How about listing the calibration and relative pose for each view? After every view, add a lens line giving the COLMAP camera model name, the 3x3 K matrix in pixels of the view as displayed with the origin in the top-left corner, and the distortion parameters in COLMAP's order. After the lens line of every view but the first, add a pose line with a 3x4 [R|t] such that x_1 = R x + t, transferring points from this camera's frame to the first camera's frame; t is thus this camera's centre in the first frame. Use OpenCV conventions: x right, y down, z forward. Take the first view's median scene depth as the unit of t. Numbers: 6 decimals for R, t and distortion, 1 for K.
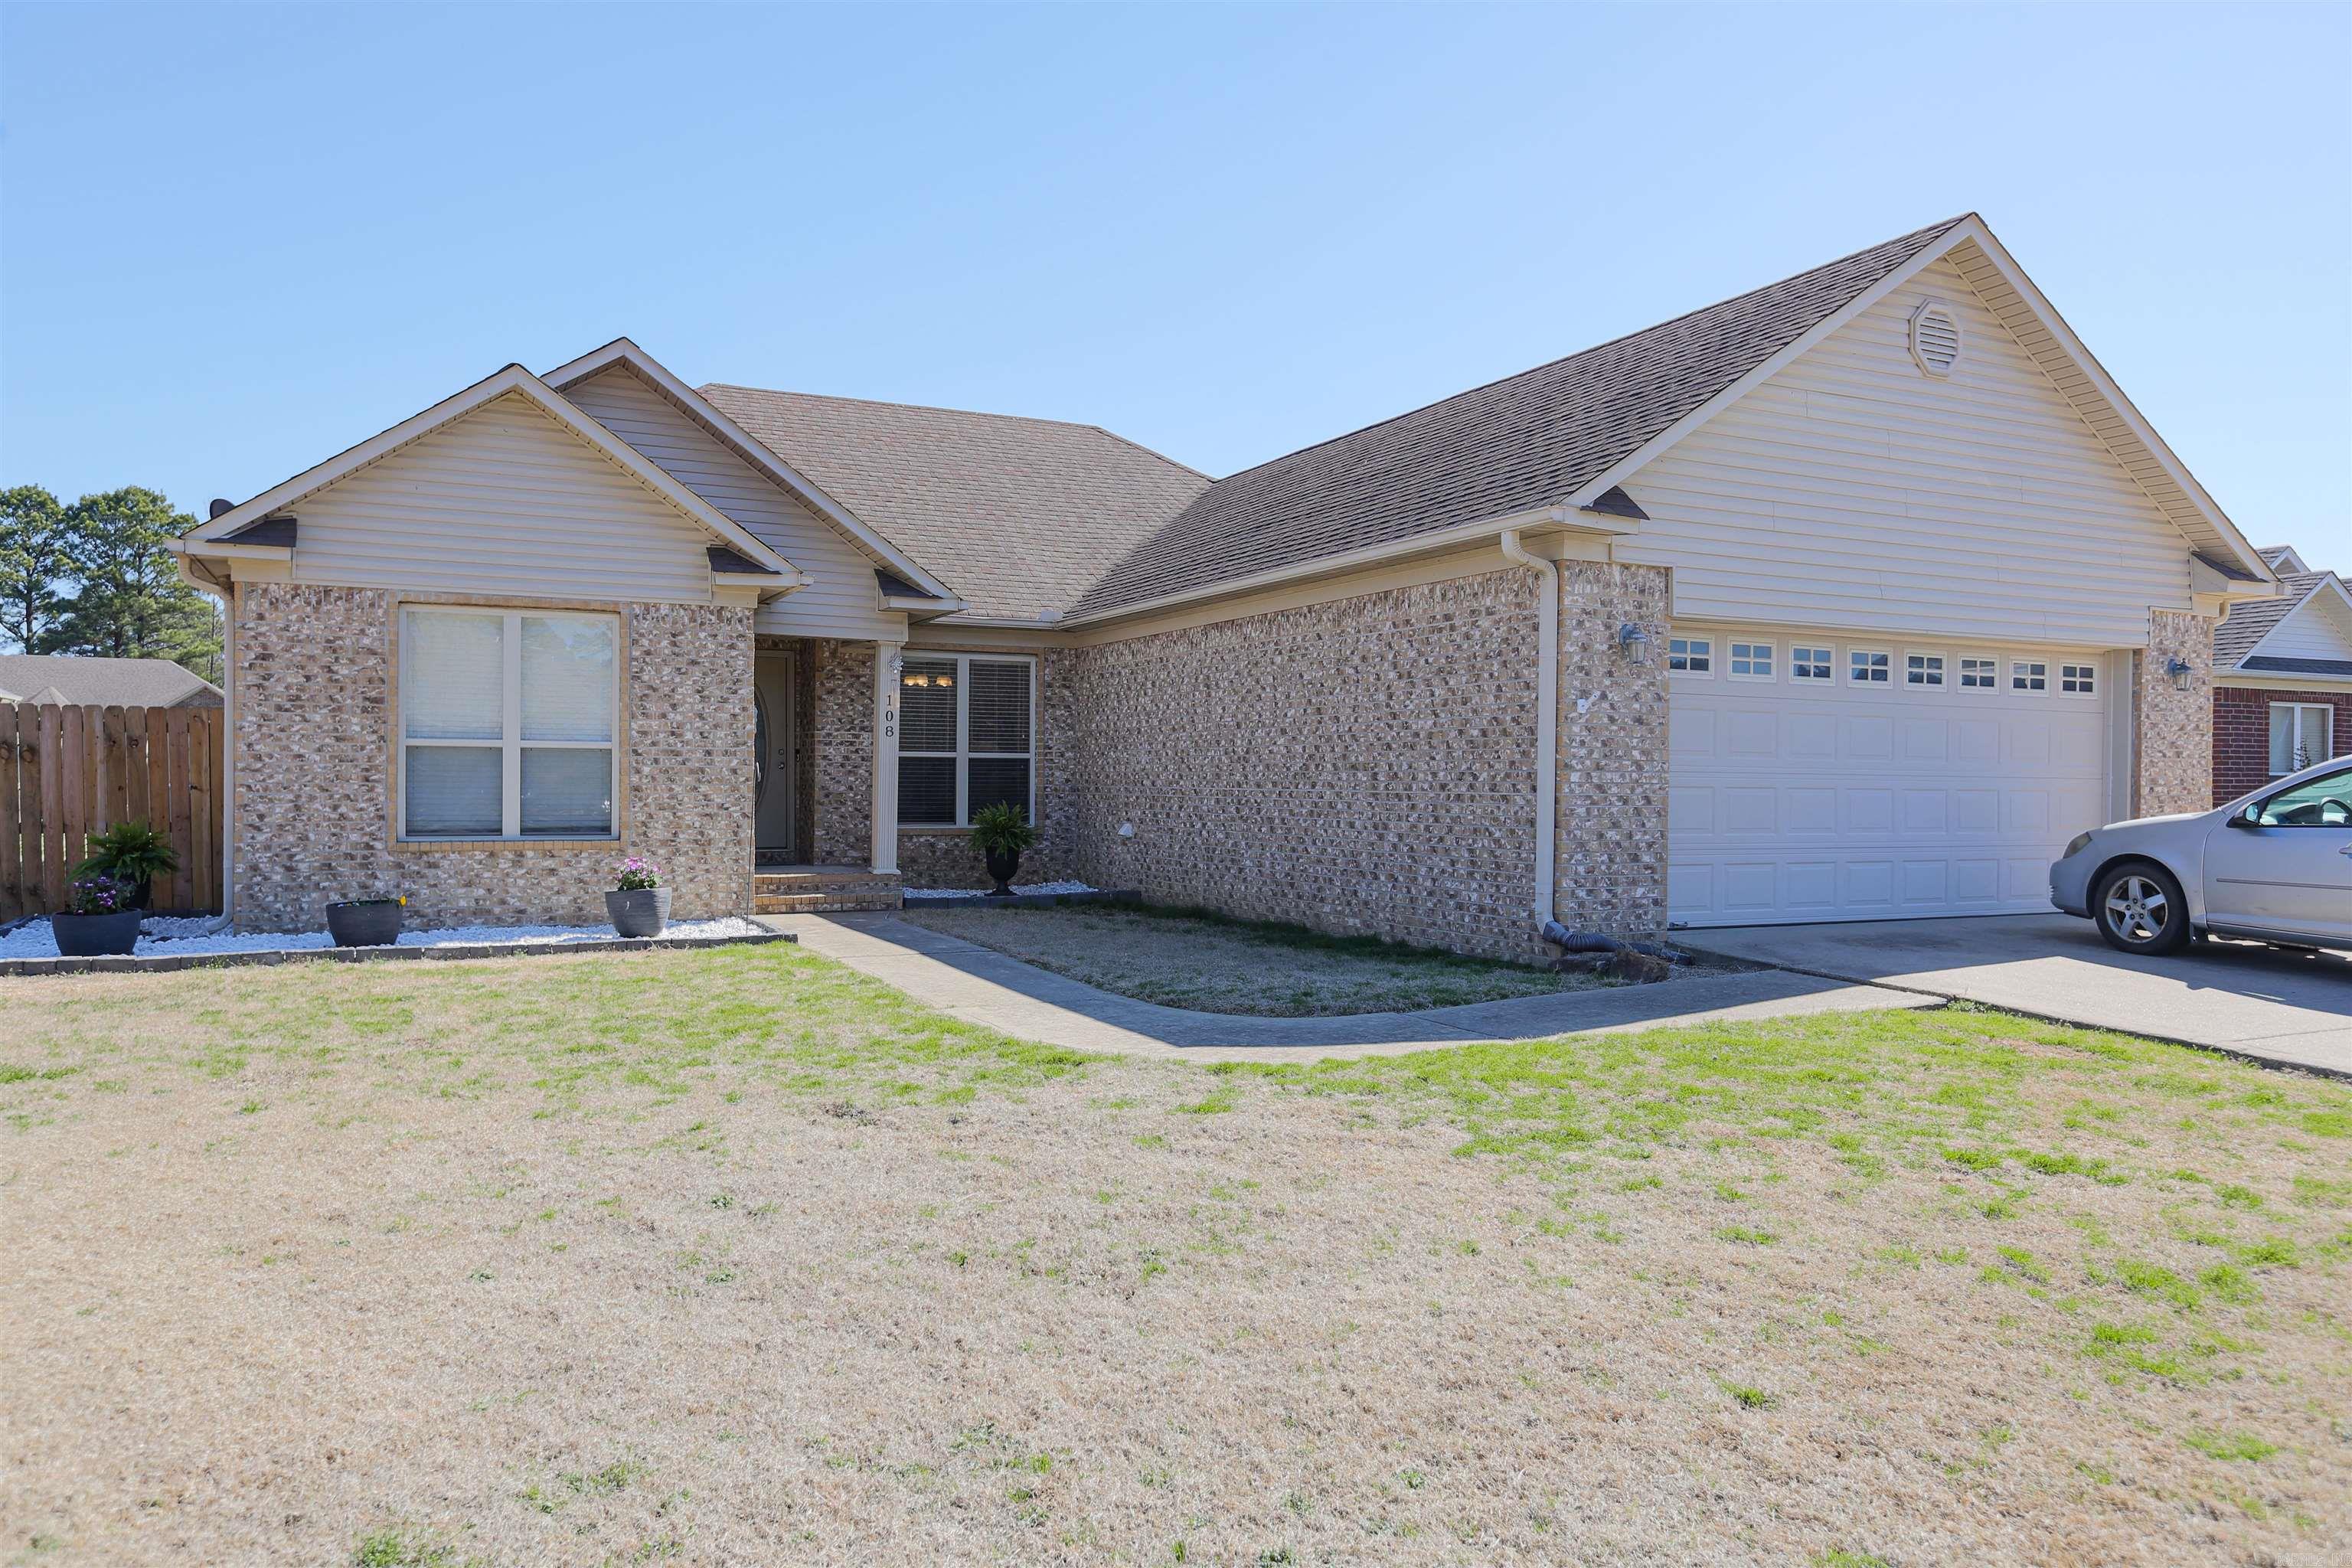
lens RADIAL K [[1567.0, 0, 1180.0], [0, 1567.0, 790.2], [0, 0, 1]] dist [-0.022833, 0.016170]
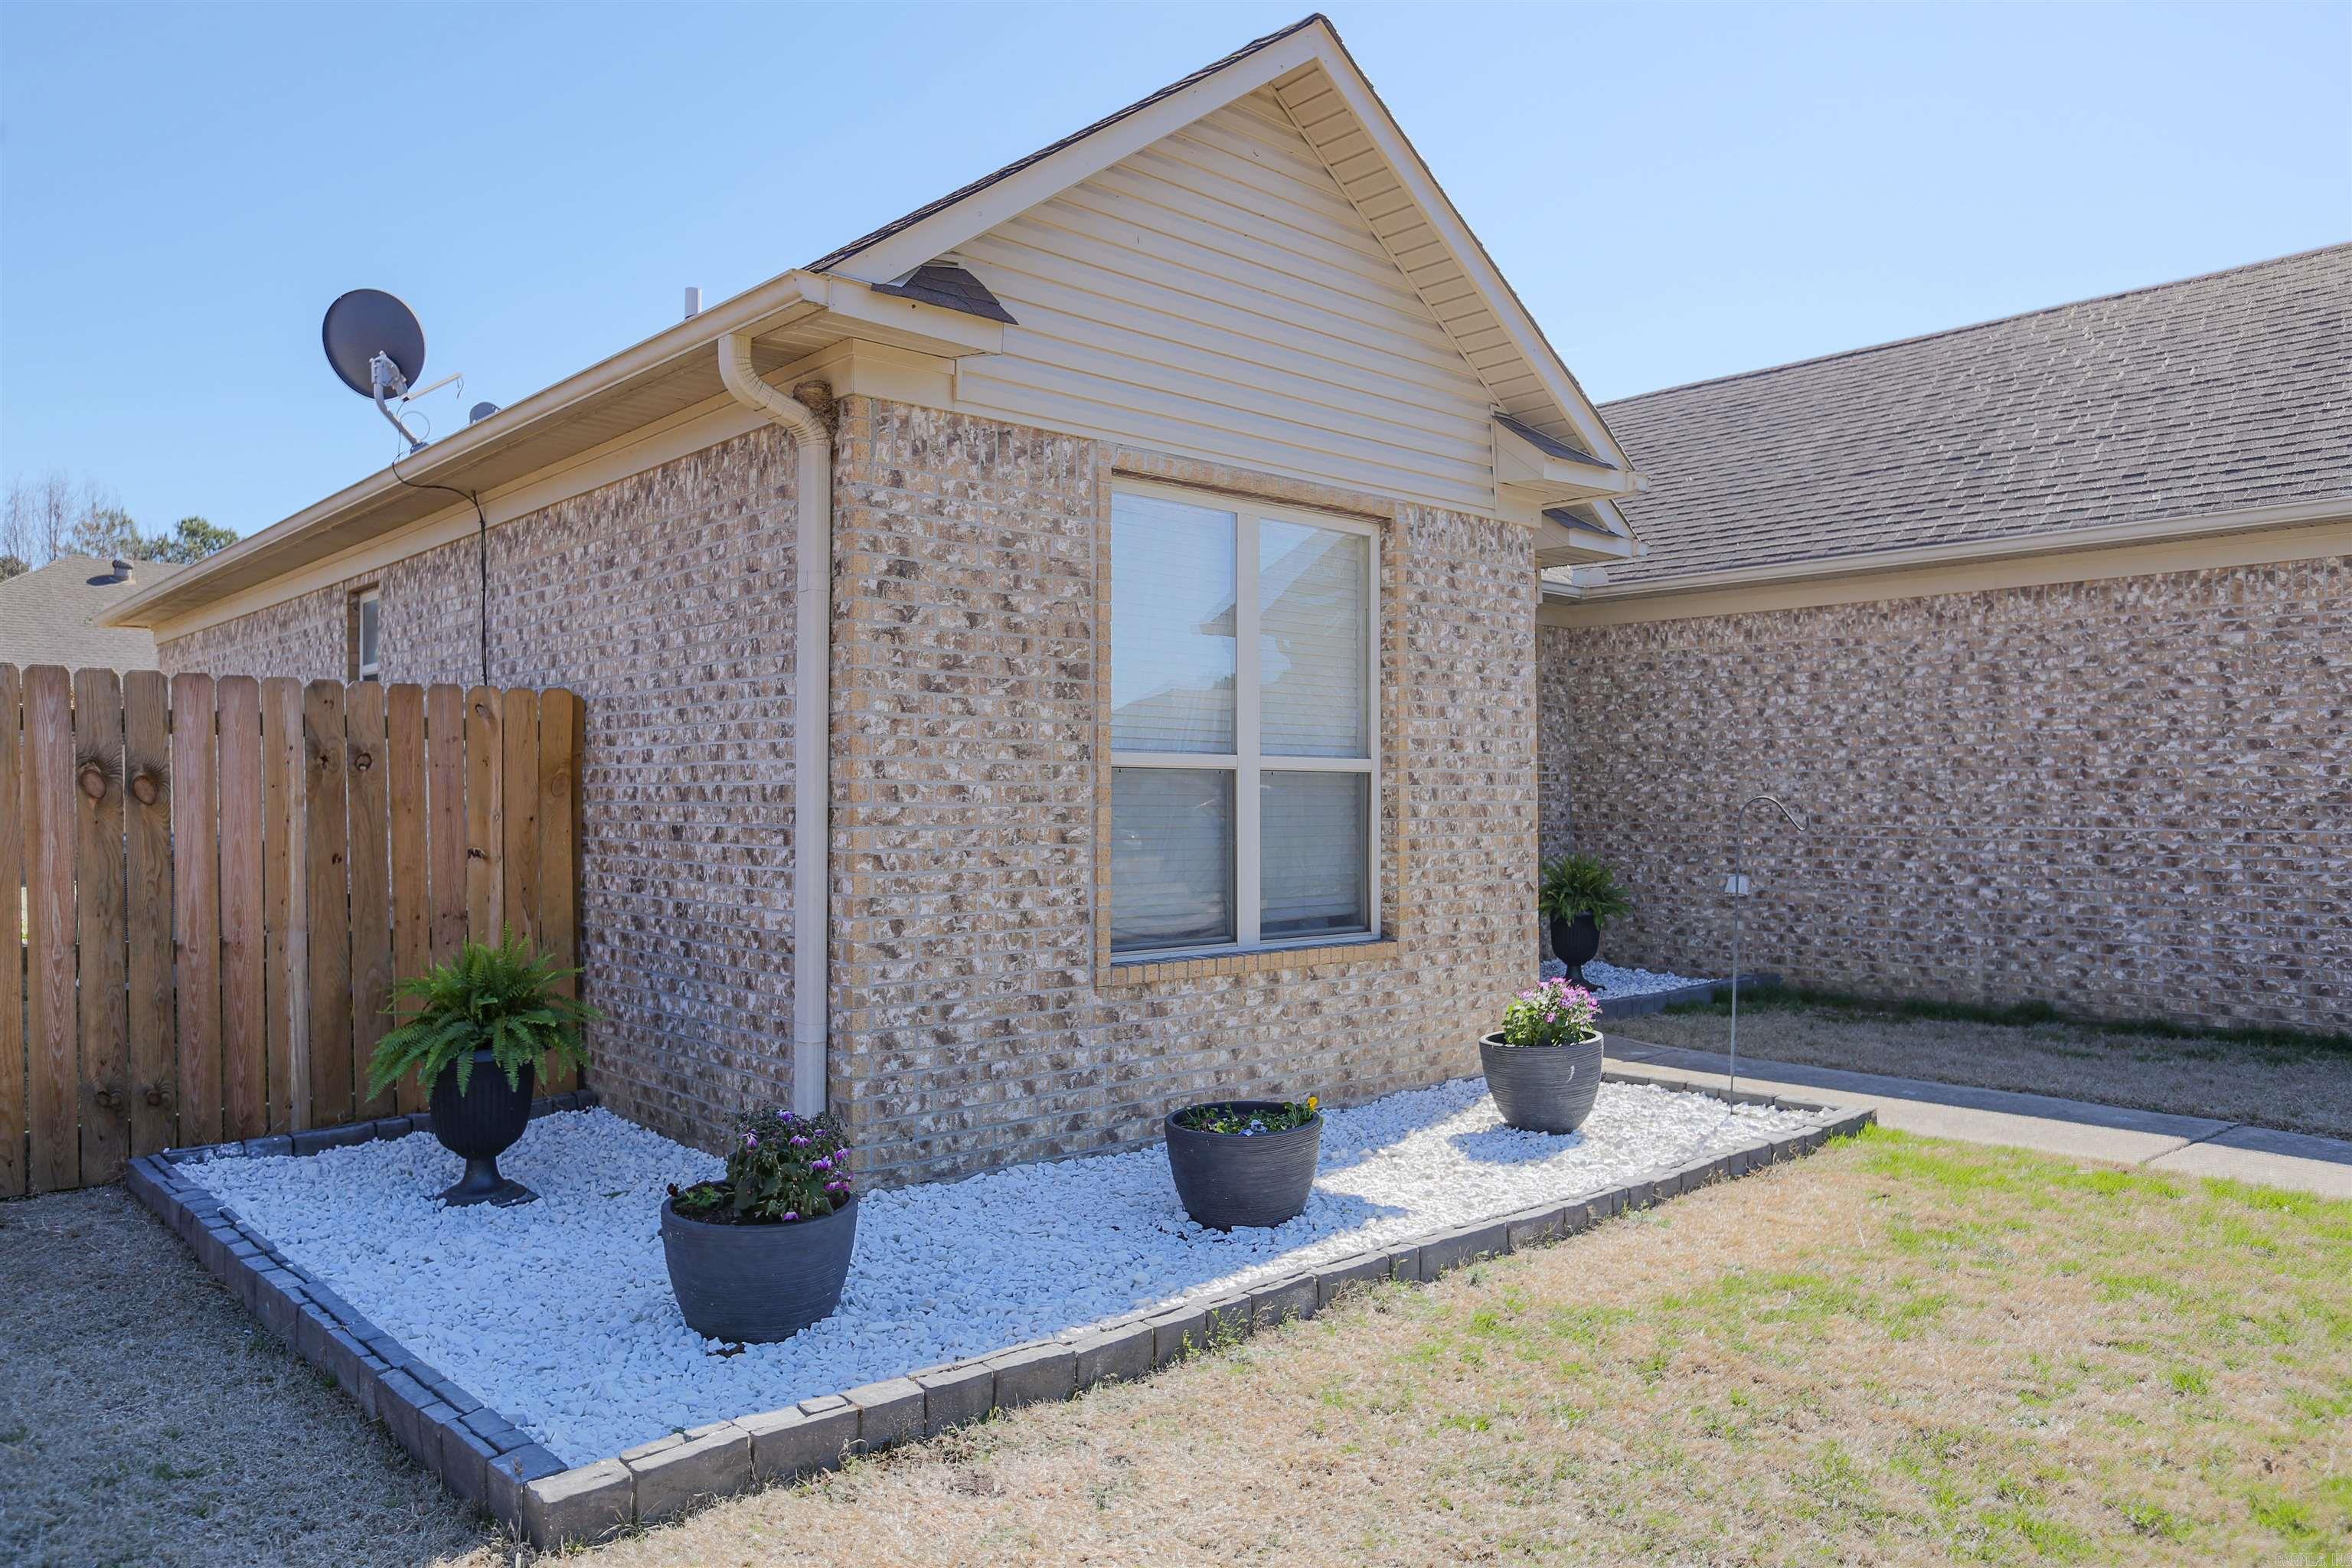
lens RADIAL K [[1567.0, 0, 1174.5], [0, 1567.0, 790.6], [0, 0, 1]] dist [-0.022833, 0.016170]
pose [[0.962590, -0.004968, 0.270916, -0.589055], [0.007903, 0.999921, -0.009741, -0.015603], [-0.270846, 0.011518, 0.962554, 0.506984]]
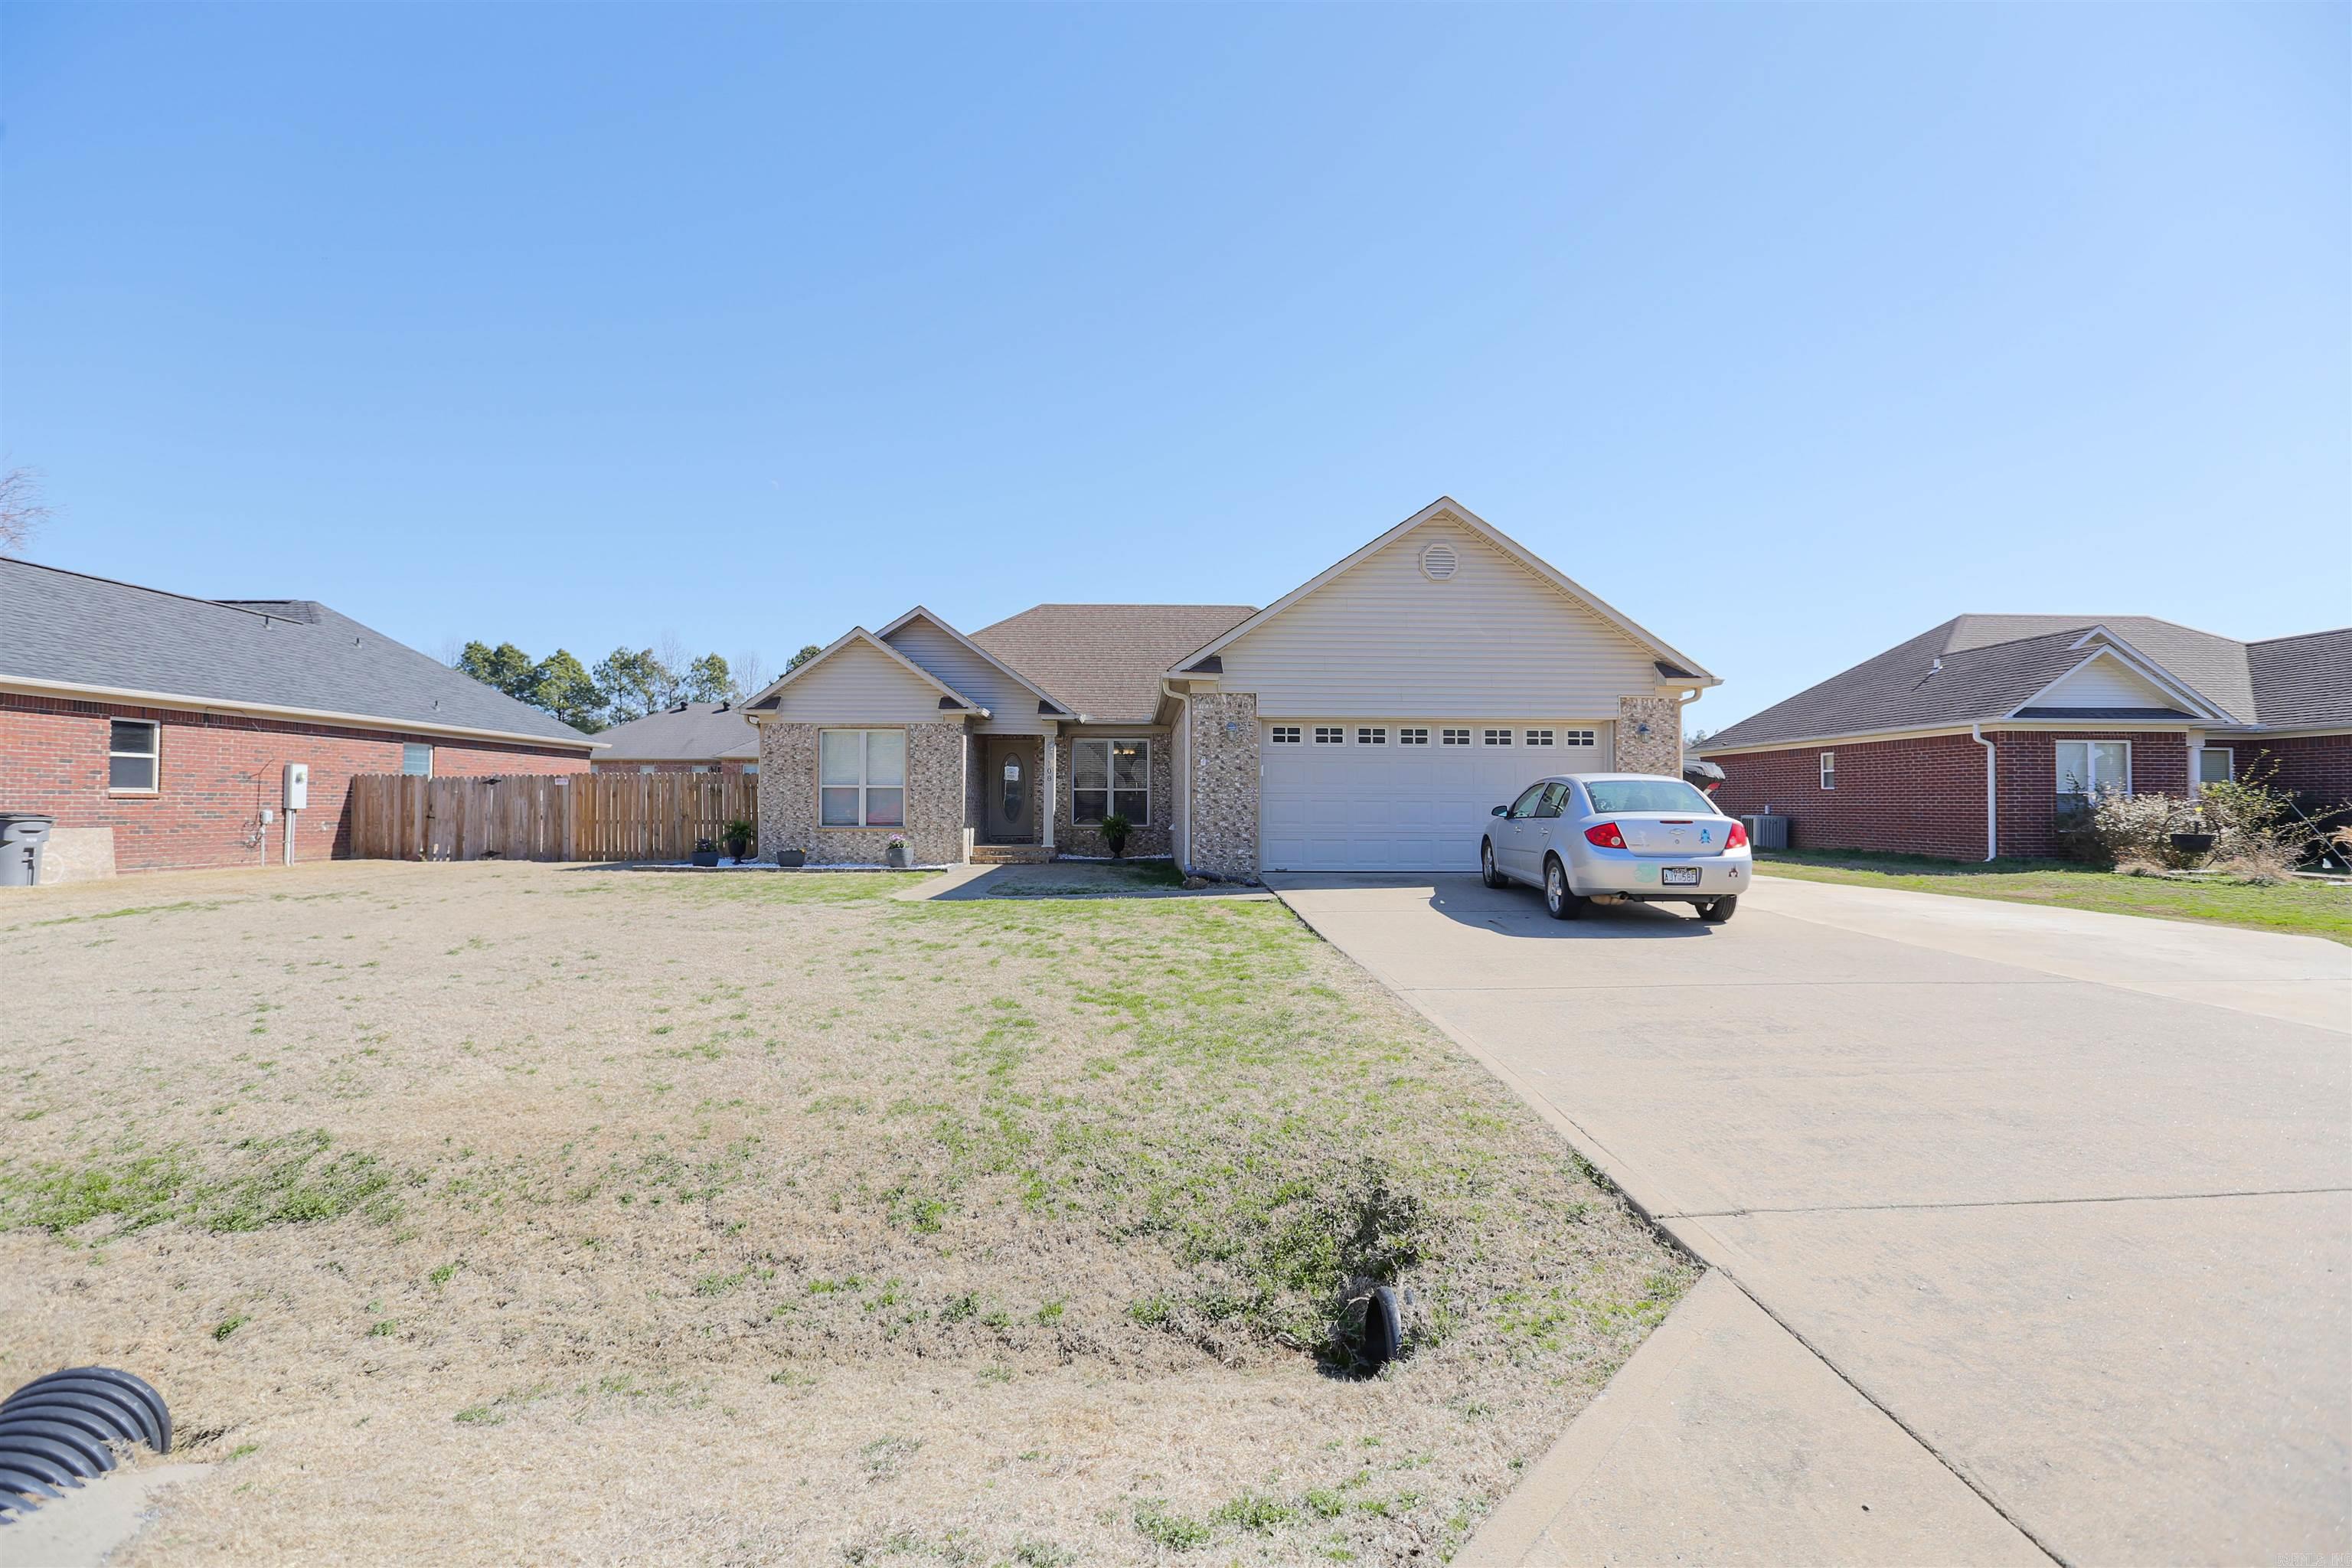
lens RADIAL K [[1067.4, 0, 1184.7], [0, 1067.4, 779.3], [0, 0, 1]] dist [-0.032403, 0.008392]
pose [[0.912949, -0.014845, -0.407803, 0.664374], [0.000649, 0.999390, -0.034926, 0.015773], [0.408073, 0.031620, 0.912402, -0.262354]]
